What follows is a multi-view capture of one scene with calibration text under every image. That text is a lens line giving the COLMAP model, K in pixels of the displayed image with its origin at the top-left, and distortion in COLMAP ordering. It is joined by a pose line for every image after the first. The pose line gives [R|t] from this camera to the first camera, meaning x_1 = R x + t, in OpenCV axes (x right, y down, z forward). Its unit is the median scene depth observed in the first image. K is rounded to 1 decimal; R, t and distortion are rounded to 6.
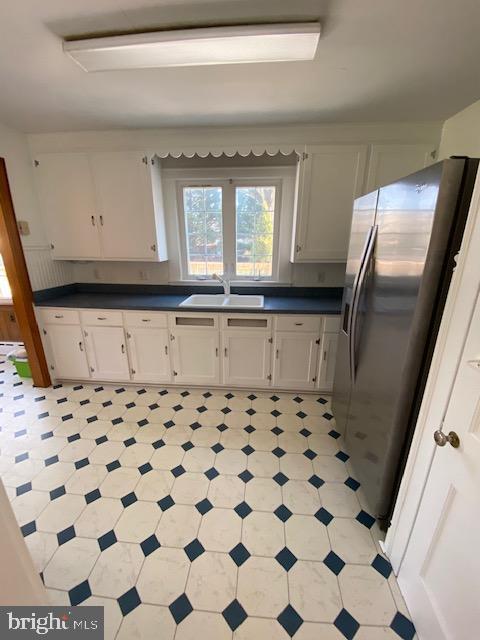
lens RADIAL K [[258.5, 0, 243.2], [0, 258.5, 321.7], [0, 0, 1]] dist [0.029639, -0.024846]
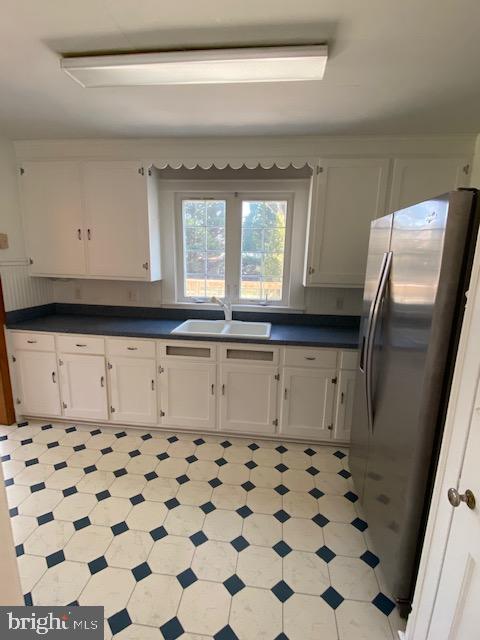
lens RADIAL K [[323.1, 0, 242.8], [0, 323.1, 321.9], [0, 0, 1]] dist [0.035953, -0.029903]
pose [[0.999128, 0.027049, -0.031792, 0.023401], [-0.029878, 0.995294, -0.092175, -0.005733], [0.029149, 0.093044, 0.995235, -0.062884]]
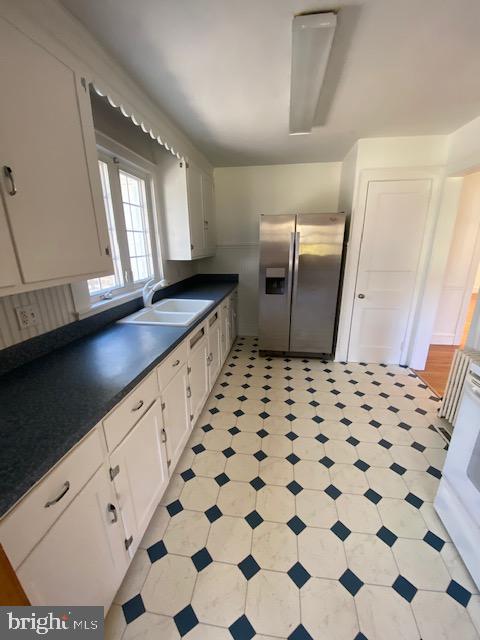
lens RADIAL K [[258.5, 0, 243.2], [0, 258.5, 321.7], [0, 0, 1]] dist [0.029639, -0.024846]
pose [[0.058137, -0.296374, 0.953301, -0.971253], [0.298702, 0.916333, 0.266665, -0.226094], [-0.952574, 0.269250, 0.141800, 0.746422]]
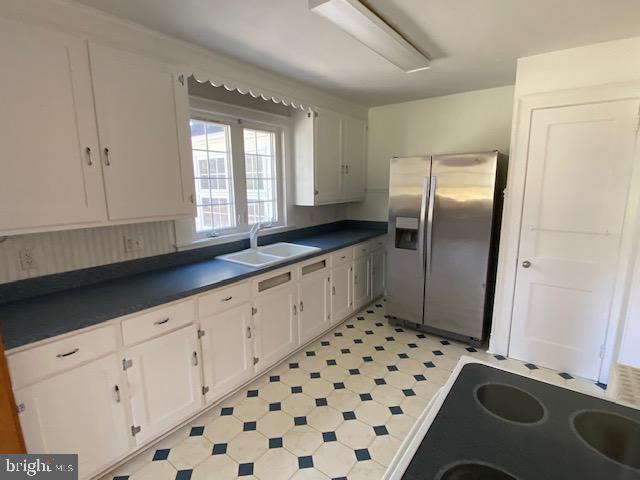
lens RADIAL K [[323.1, 0, 320.0], [0, 323.1, 240.0], [0, 0, 1]] dist [0.035953, -0.029903]
pose [[0.530613, -0.158898, 0.832587, -0.974353], [0.257866, 0.965973, 0.020015, -0.115297], [-0.807437, 0.204076, 0.553533, 0.289608]]
